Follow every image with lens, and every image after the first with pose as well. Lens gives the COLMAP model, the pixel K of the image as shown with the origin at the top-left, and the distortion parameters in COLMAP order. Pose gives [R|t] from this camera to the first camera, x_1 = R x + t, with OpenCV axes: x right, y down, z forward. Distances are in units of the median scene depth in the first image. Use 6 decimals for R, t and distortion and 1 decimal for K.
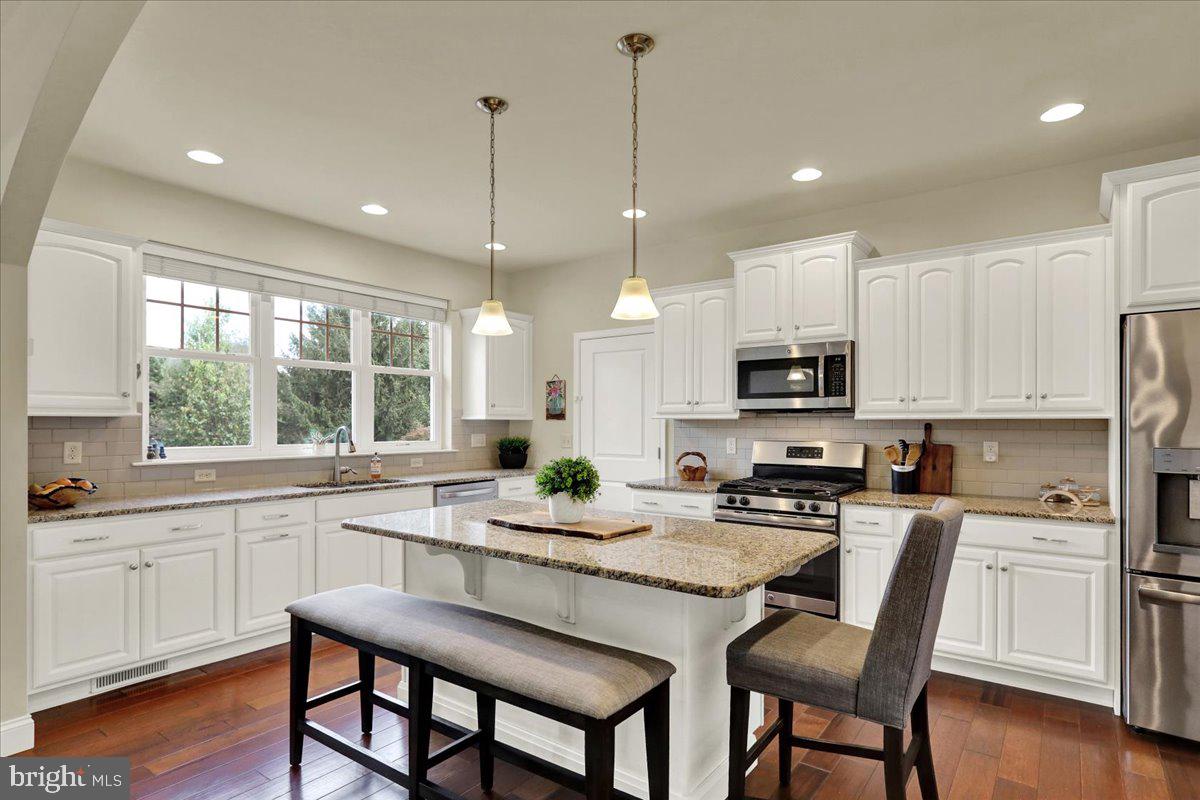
lens RADIAL K [[628.9, 0, 598.9], [0, 628.9, 424.0], [0, 0, 1]] dist [-0.001707, -0.000262]
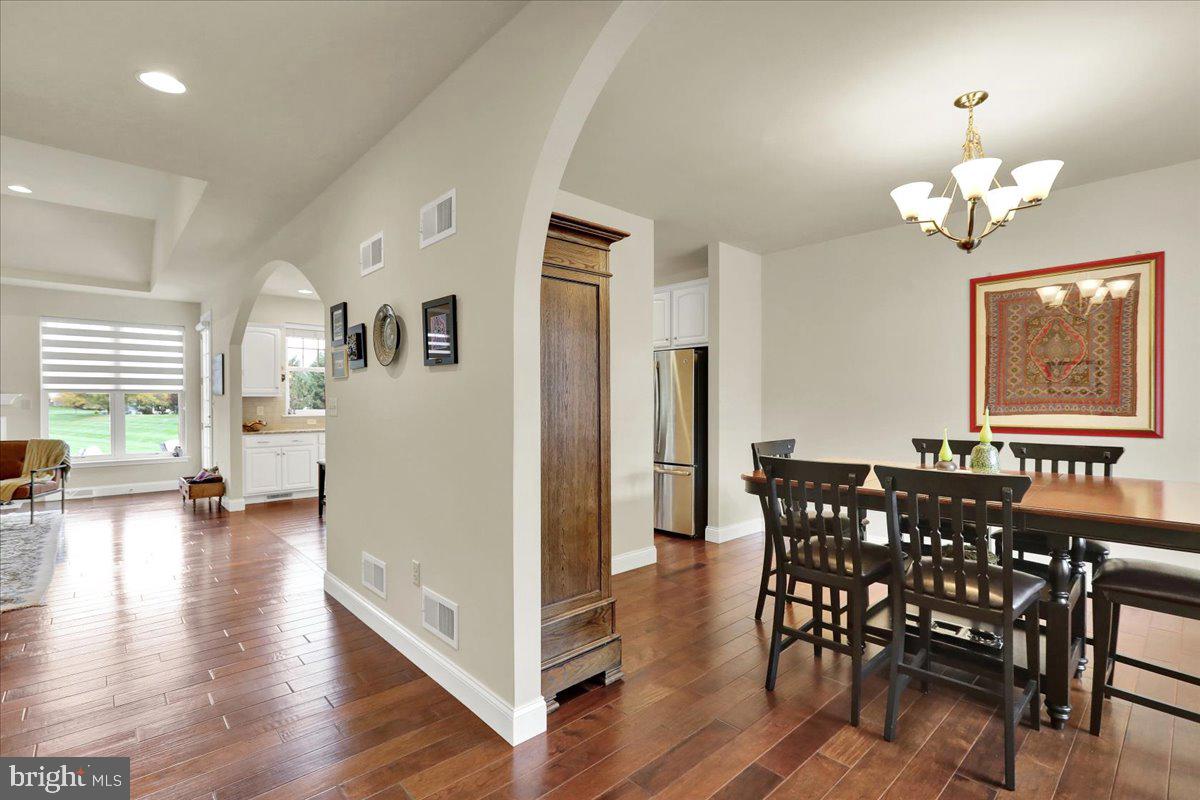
lens RADIAL K [[553.4, 0, 602.3], [0, 553.4, 423.4], [0, 0, 1]] dist [-0.002492, -0.000604]
pose [[0.981510, 0.005107, -0.191342, 0.620403], [0.000624, 0.999553, 0.029882, 0.019876], [0.191409, -0.029449, 0.981069, -0.605104]]
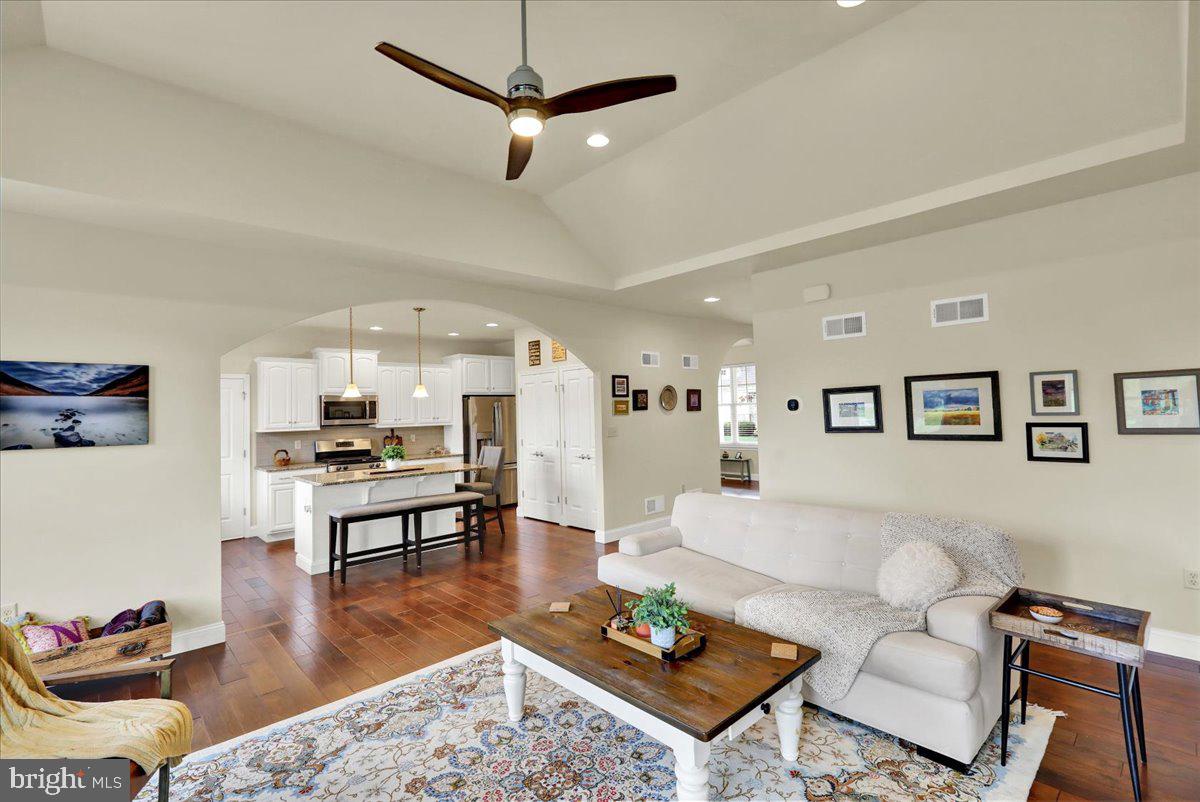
lens RADIAL K [[553.4, 0, 600.0], [0, 553.4, 399.7], [0, 0, 1]] dist [-0.002492, -0.000604]
pose [[0.177626, 0.014882, 0.983986, -1.592643], [0.031935, 0.999272, -0.020878, -0.046784], [-0.983580, 0.035132, 0.177022, -0.217964]]
